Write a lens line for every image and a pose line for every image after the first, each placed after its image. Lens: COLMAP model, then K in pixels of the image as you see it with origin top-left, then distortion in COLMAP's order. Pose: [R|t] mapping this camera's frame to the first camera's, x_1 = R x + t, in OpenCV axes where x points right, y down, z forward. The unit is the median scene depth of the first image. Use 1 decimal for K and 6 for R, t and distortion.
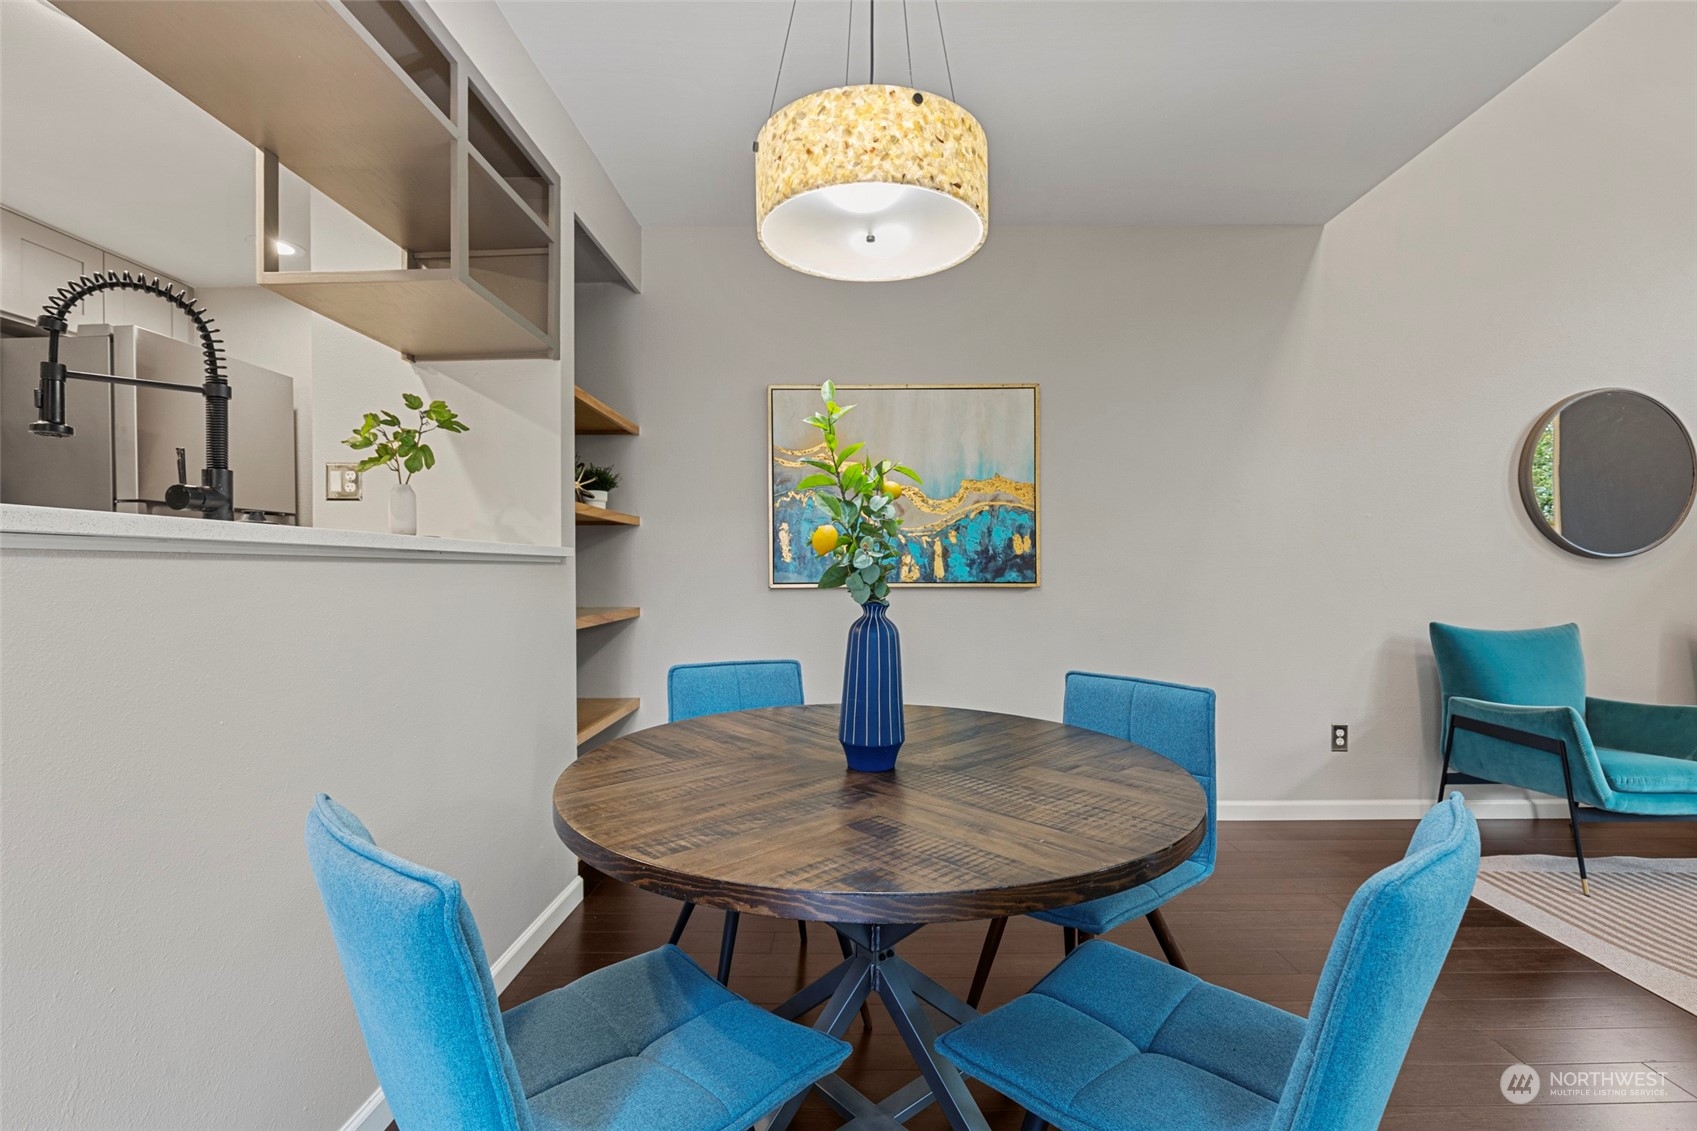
lens RADIAL K [[764.7, 0, 852.7], [0, 764.7, 568.4], [0, 0, 1]] dist [-0.002385, -0.000486]
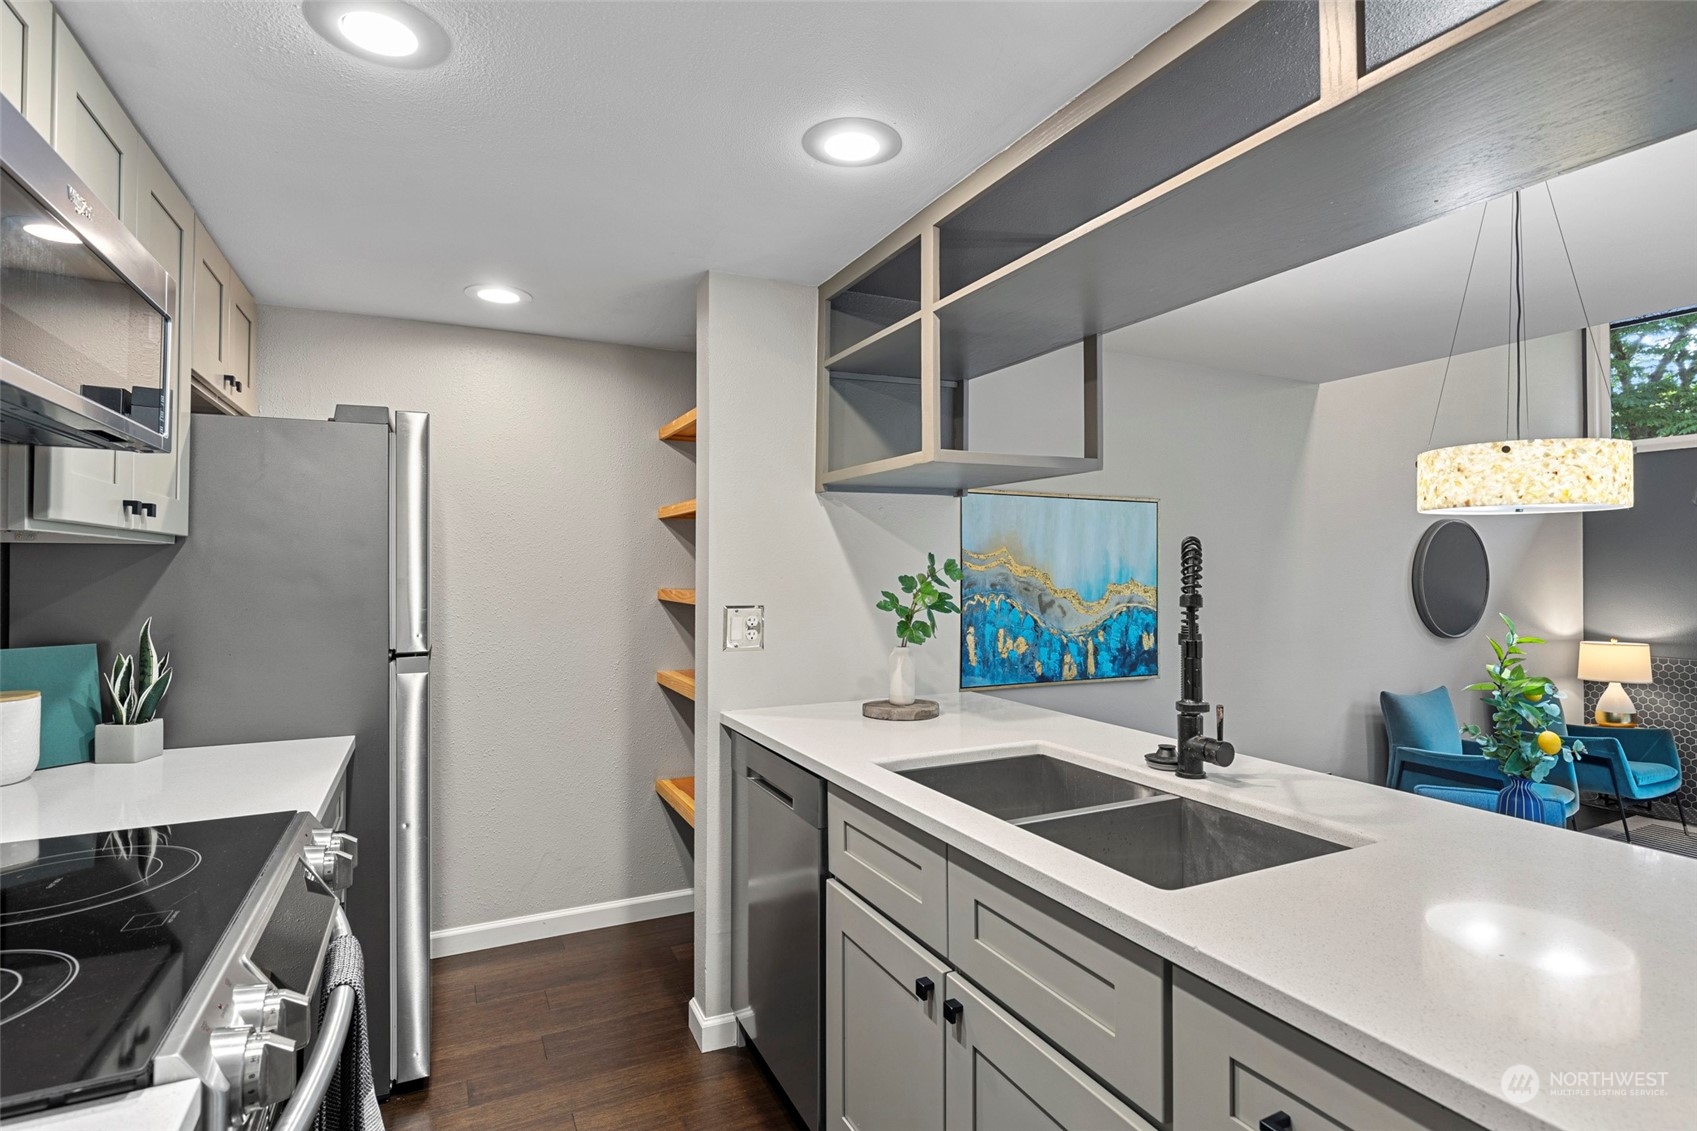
lens RADIAL K [[854.0, 0, 848.1], [0, 854.0, 561.7], [0, 0, 1]] dist [-0.002782, -0.000299]
pose [[0.899550, 0.009990, 0.436704, -0.723121], [-0.007079, 0.999941, -0.008293, -0.134017], [-0.436761, 0.004369, 0.899567, 0.065378]]
